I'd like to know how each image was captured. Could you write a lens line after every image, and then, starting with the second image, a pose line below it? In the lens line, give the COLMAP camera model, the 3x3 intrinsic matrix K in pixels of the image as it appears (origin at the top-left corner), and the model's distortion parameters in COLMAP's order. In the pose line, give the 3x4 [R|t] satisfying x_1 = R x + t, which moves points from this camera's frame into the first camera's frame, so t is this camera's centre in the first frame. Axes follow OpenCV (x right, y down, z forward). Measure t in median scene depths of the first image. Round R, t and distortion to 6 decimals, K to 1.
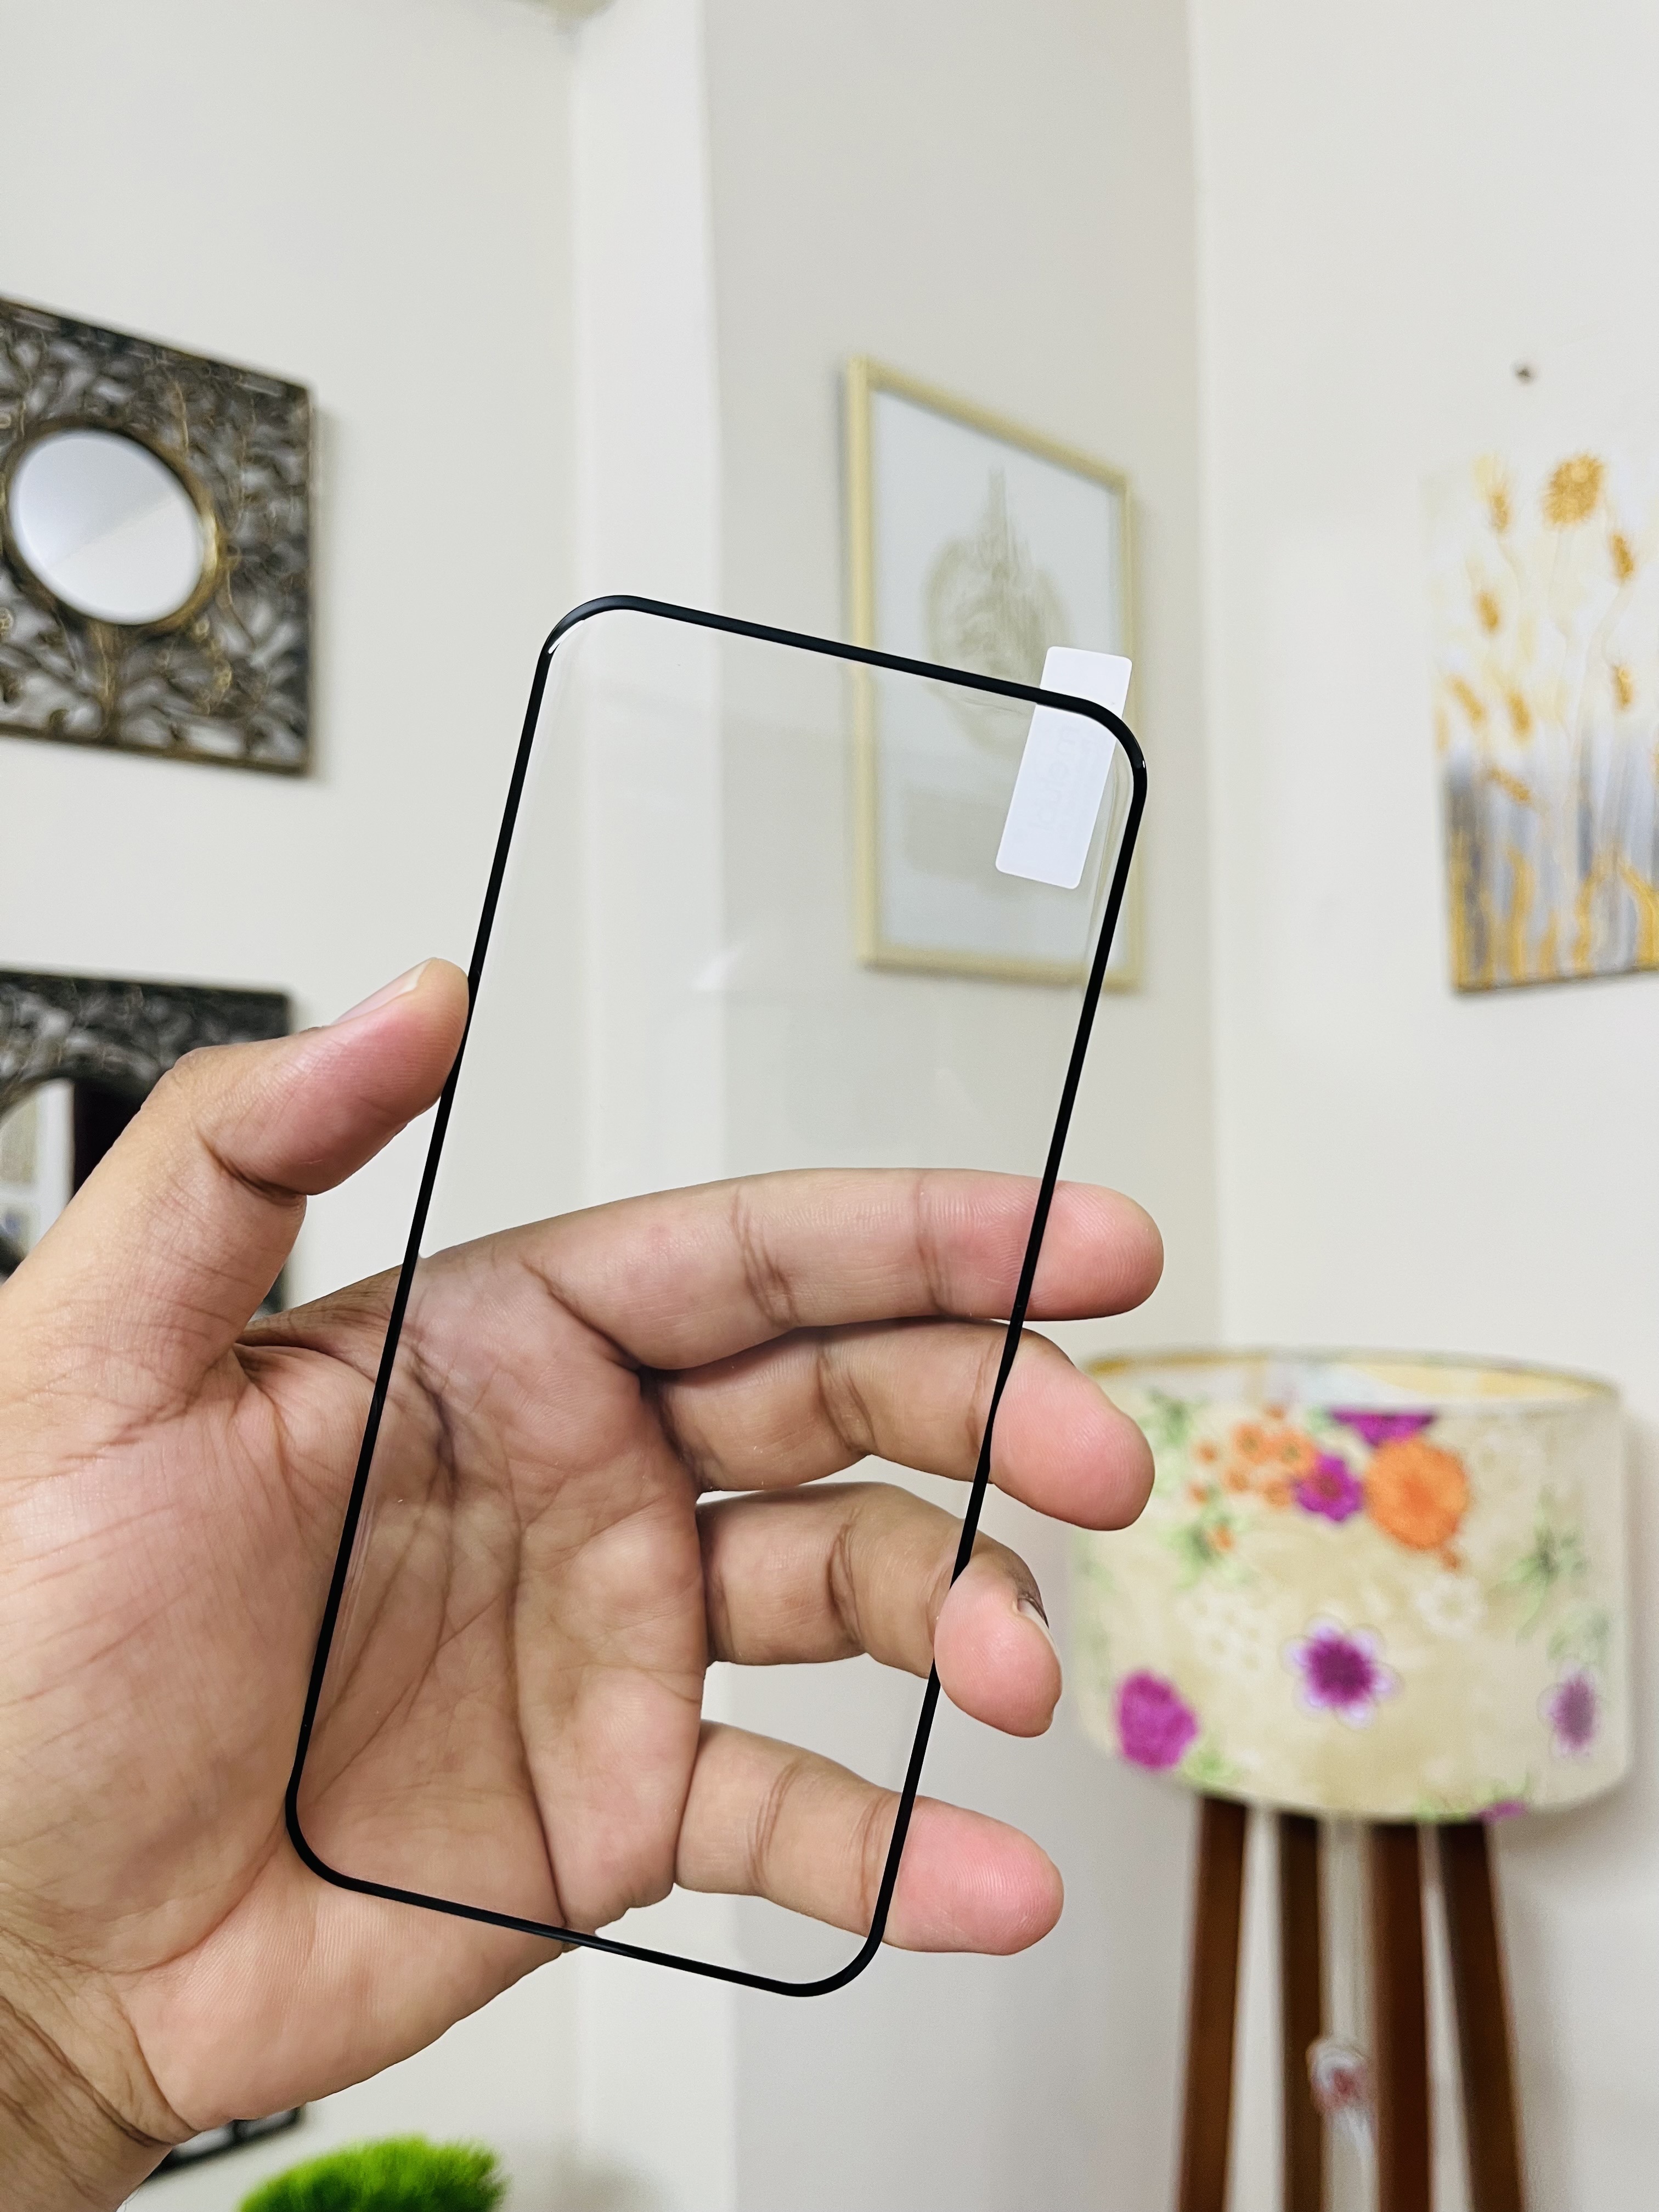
lens RADIAL K [[1698.9, 0, 829.5], [0, 1698.9, 1106.0], [0, 0, 1]] dist [0.000516, -0.012403]
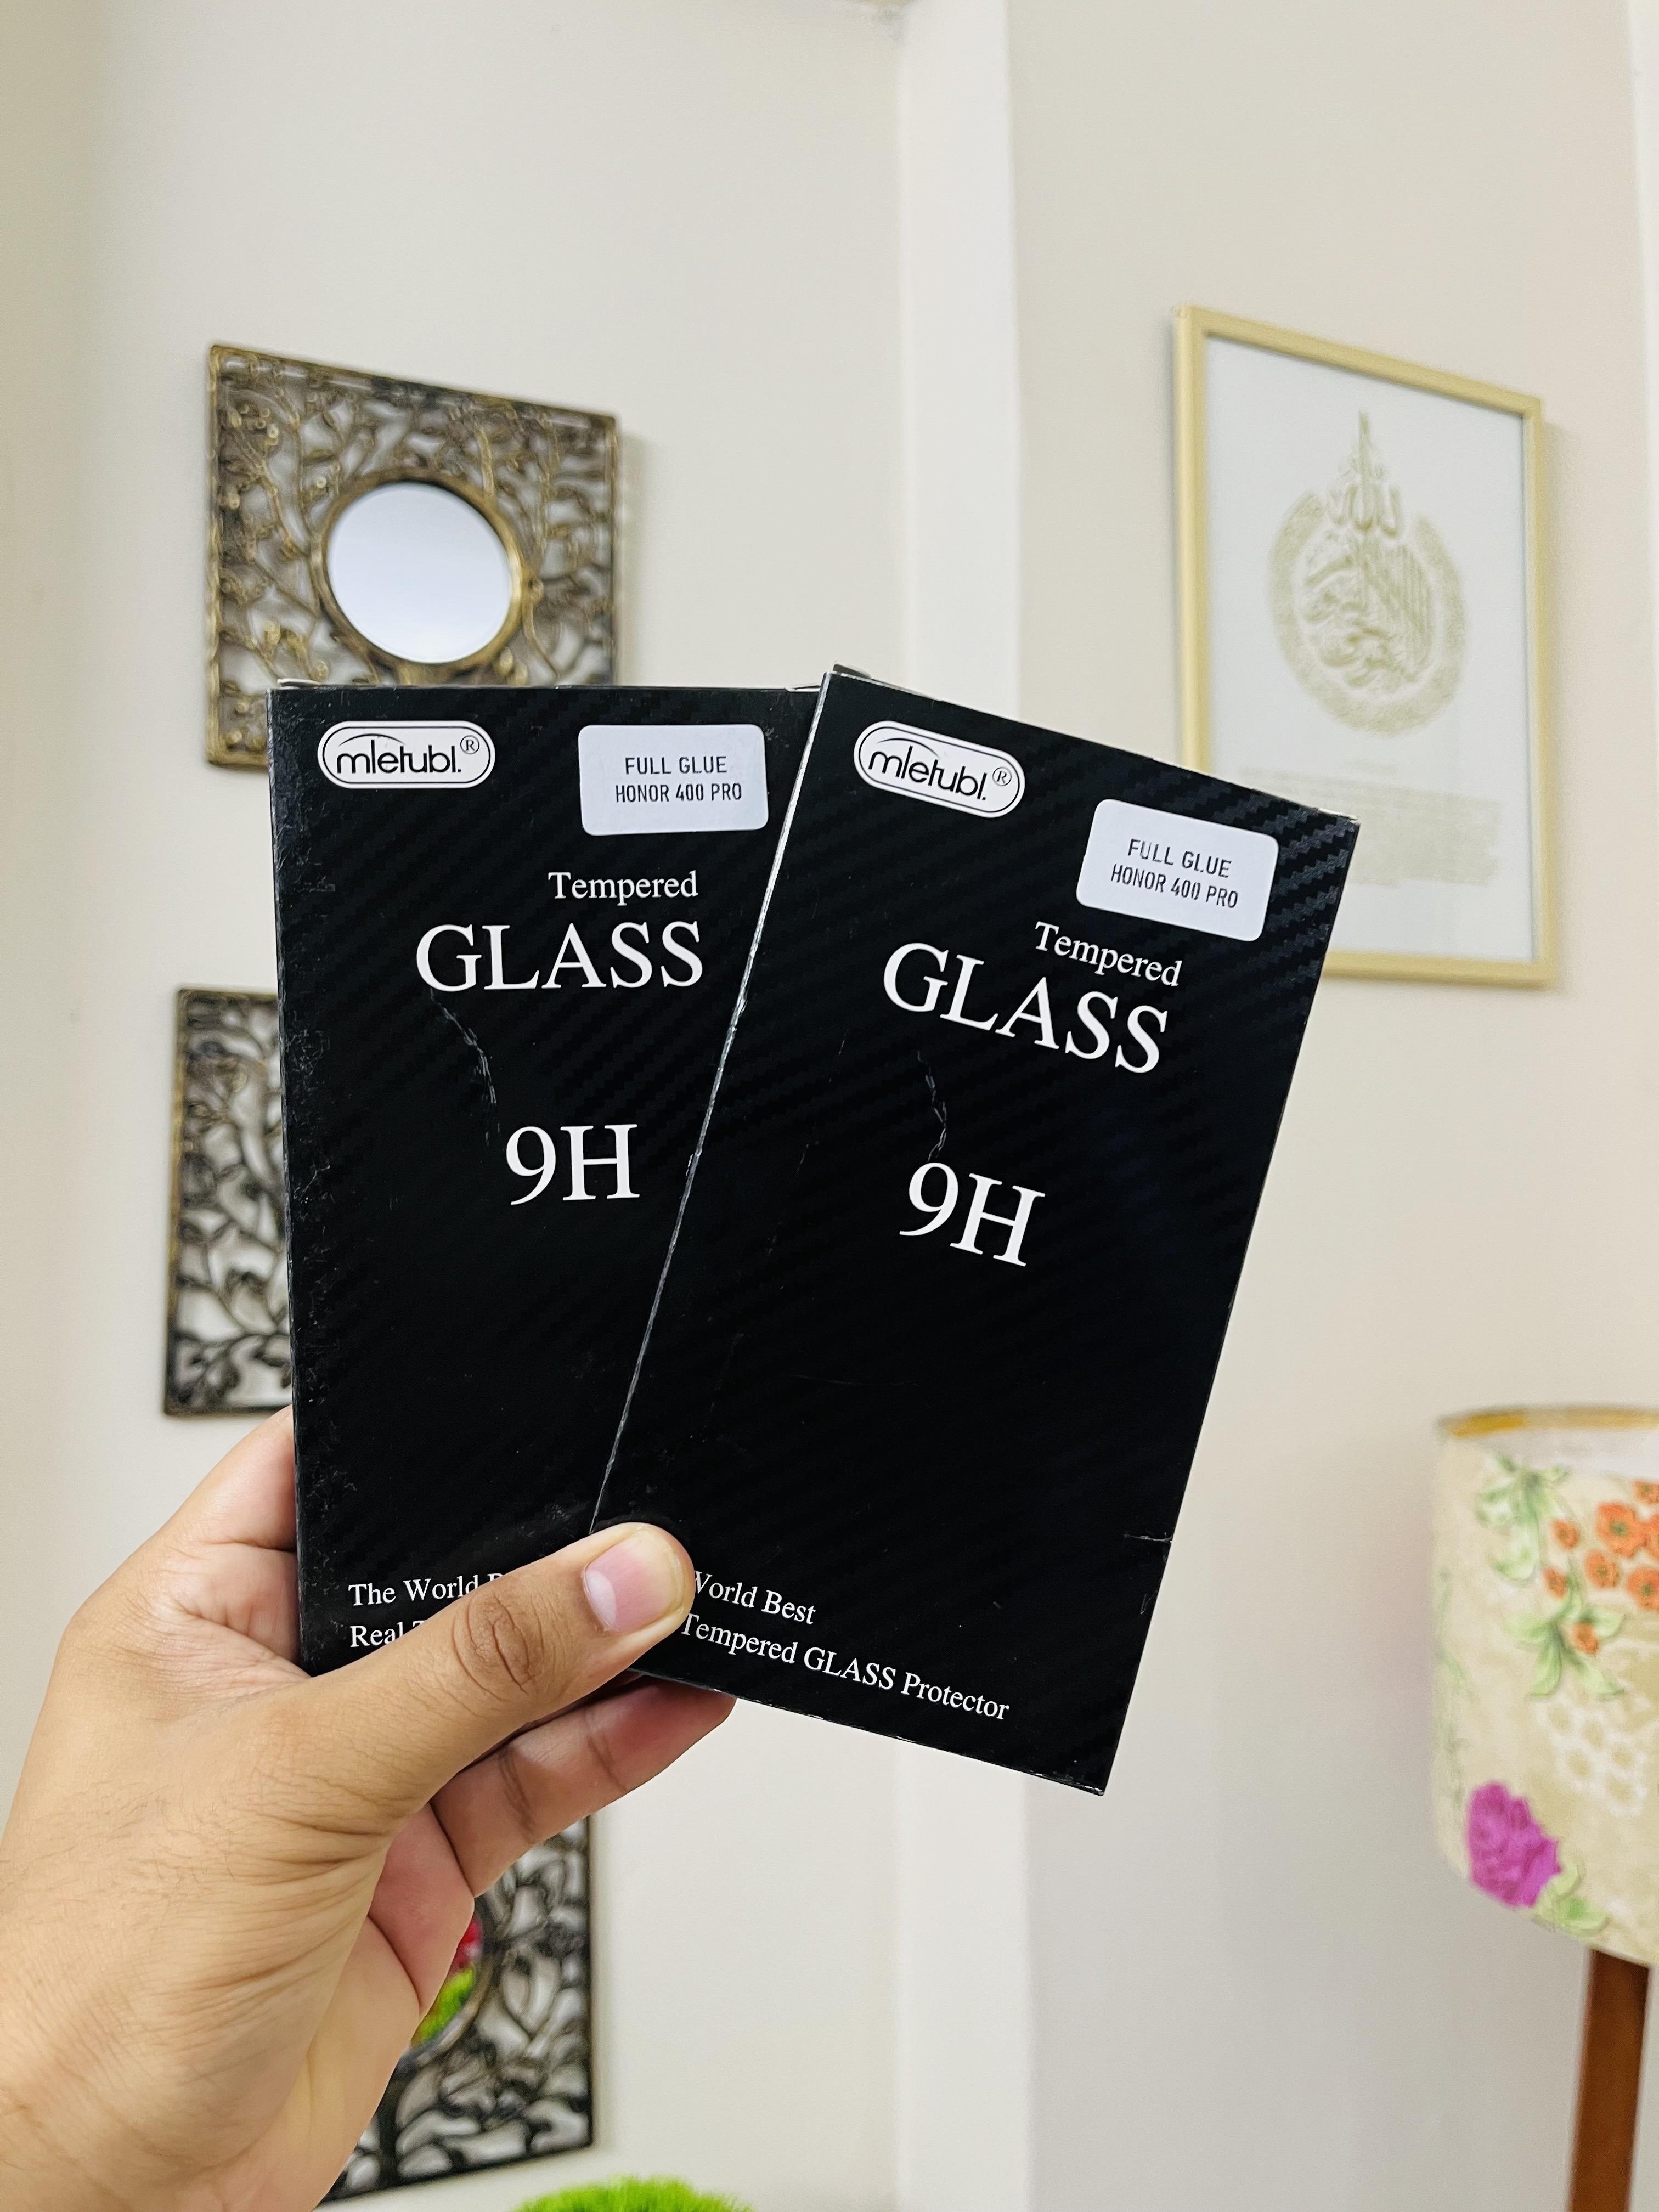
lens RADIAL K [[1692.1, 0, 854.0], [0, 1692.1, 1099.4], [0, 0, 1]] dist [0.001355, -0.009900]
pose [[0.951503, -0.009077, -0.307506, 0.142795], [0.004849, 0.999883, -0.014511, -0.000148], [0.307602, 0.012316, 0.951435, 0.091579]]
